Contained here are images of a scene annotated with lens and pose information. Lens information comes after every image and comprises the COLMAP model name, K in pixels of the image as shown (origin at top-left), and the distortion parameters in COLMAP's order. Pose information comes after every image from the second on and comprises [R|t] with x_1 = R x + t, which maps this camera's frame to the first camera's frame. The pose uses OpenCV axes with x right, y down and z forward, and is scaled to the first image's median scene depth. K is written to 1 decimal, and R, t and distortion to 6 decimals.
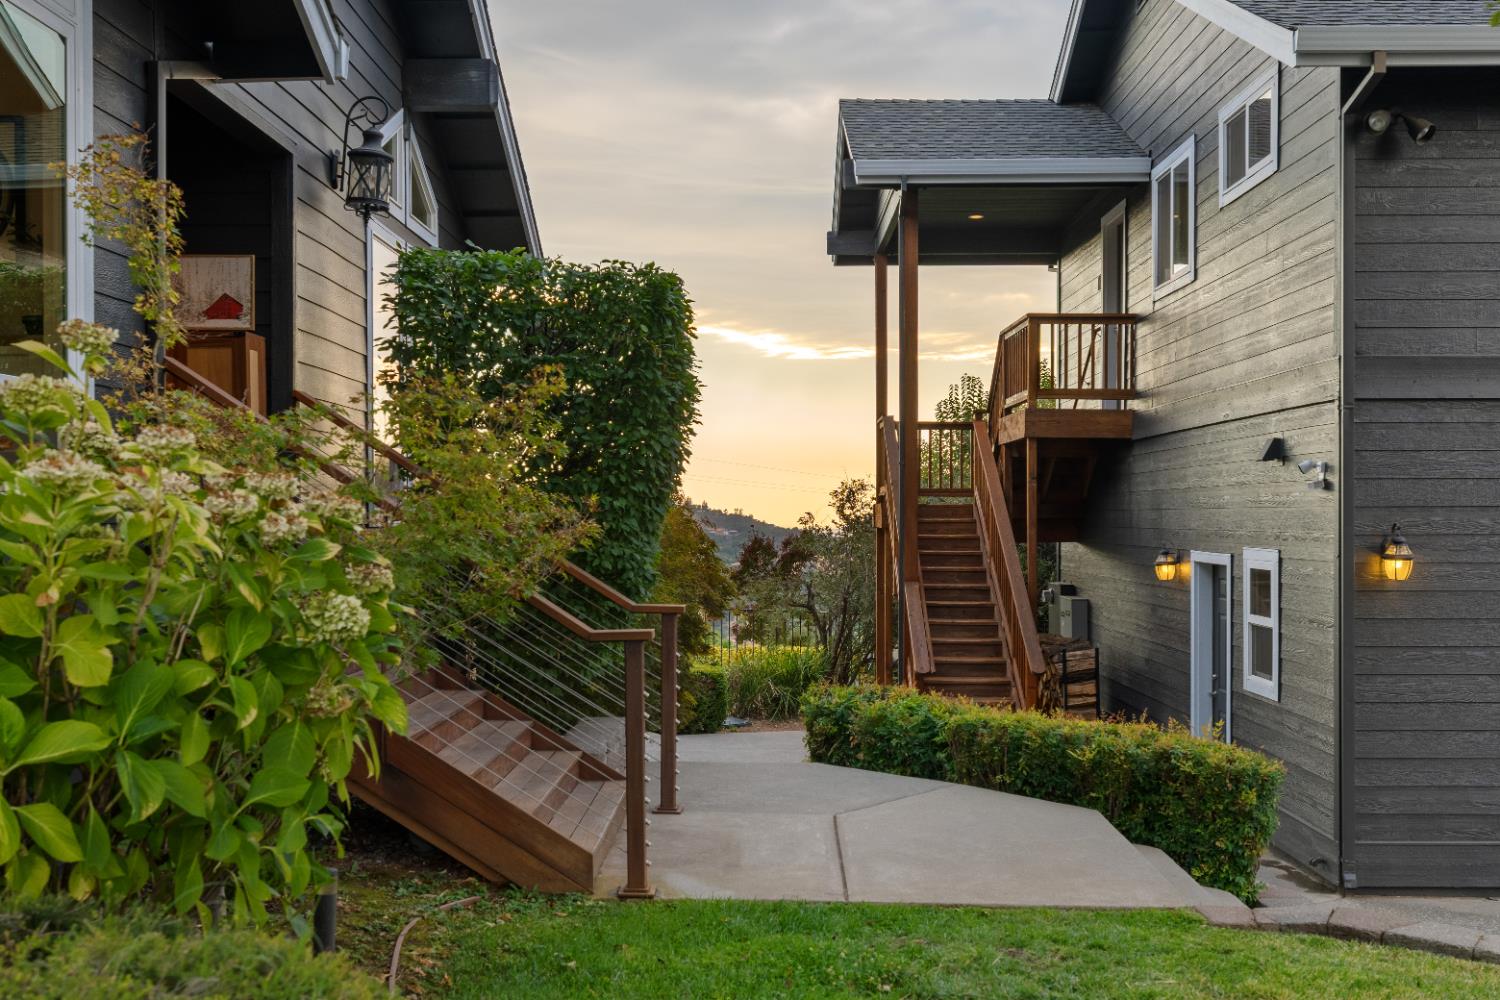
lens RADIAL K [[1518.1, 0, 749.7], [0, 1518.1, 503.2], [0, 0, 1]] dist [0.008790, 0.000000]
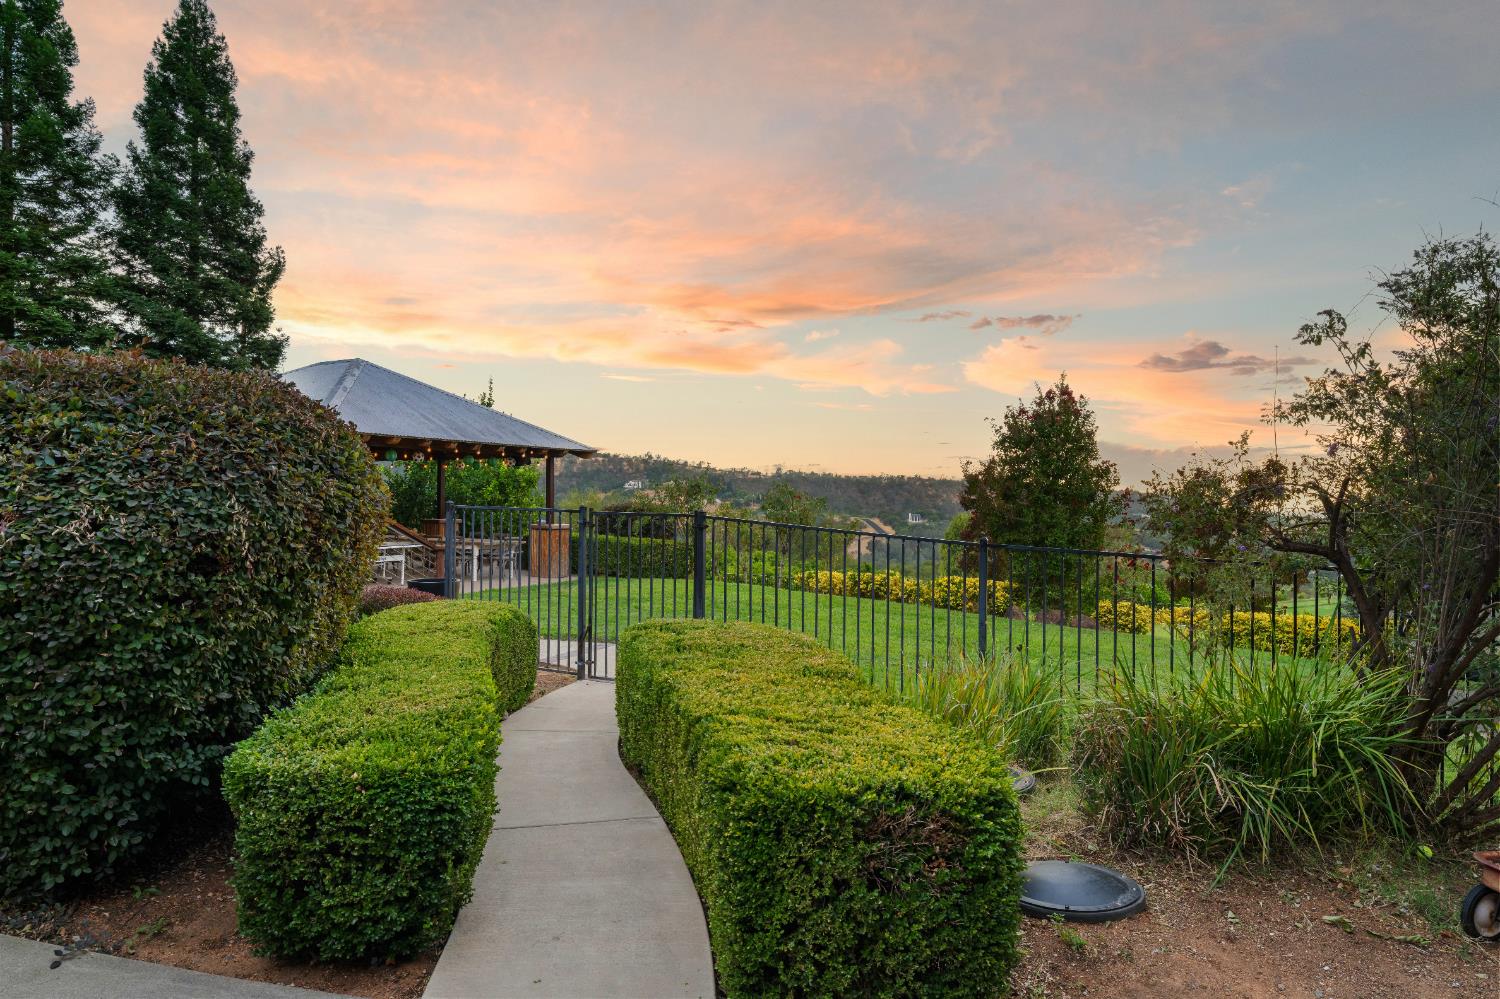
lens RADIAL K [[879.6, 0, 748.8], [0, 879.6, 497.8], [0, 0, 1]] dist [0.002036, 0.000356]
pose [[0.887283, 0.008467, -0.461148, 0.011930], [-0.005443, 0.999954, 0.007887, 0.056776], [0.461194, -0.004488, 0.887288, 0.776467]]
